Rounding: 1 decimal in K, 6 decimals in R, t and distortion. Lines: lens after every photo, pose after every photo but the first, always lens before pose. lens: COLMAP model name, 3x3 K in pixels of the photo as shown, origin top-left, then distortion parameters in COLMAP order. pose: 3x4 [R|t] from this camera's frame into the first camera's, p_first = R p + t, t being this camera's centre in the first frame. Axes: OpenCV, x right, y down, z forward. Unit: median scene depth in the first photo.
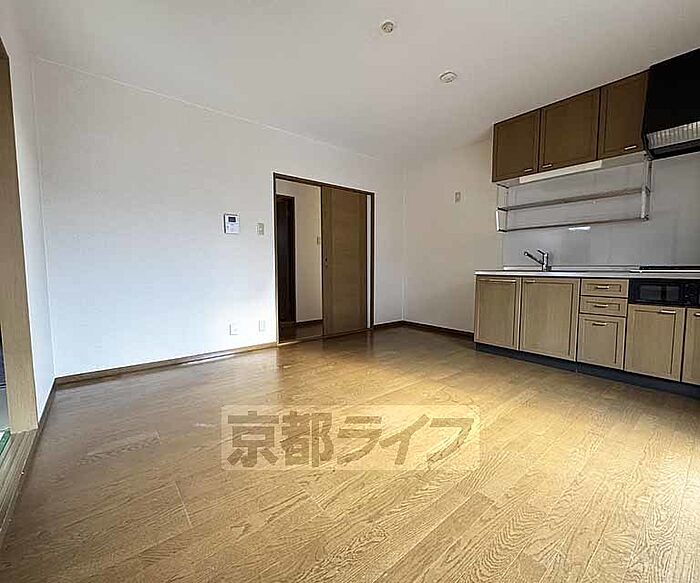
lens RADIAL K [[316.4, 0, 340.4], [0, 316.4, 292.5], [0, 0, 1]] dist [-0.001566, -0.001887]
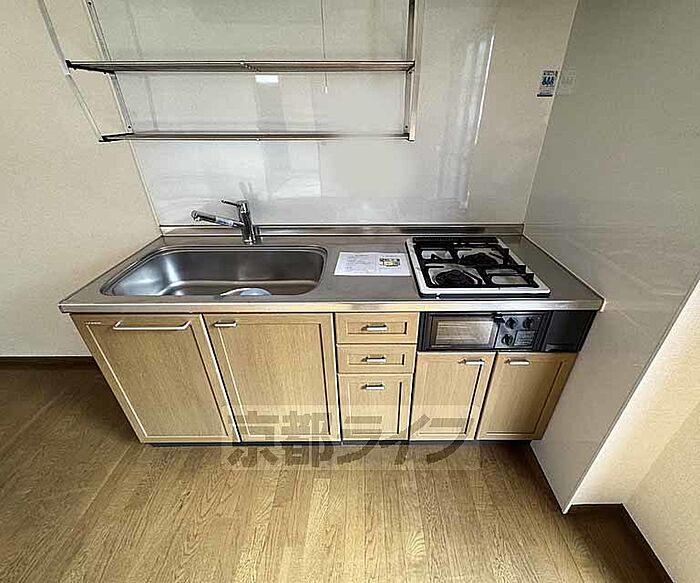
lens RADIAL K [[316.4, 0, 366.9], [0, 316.4, 289.4], [0, 0, 1]] dist [-0.001566, -0.001887]
pose [[0.610794, -0.395649, 0.685852, 0.512381], [0.060284, 0.886928, 0.457957, -0.261297], [-0.789491, -0.238372, 0.565582, 0.735416]]
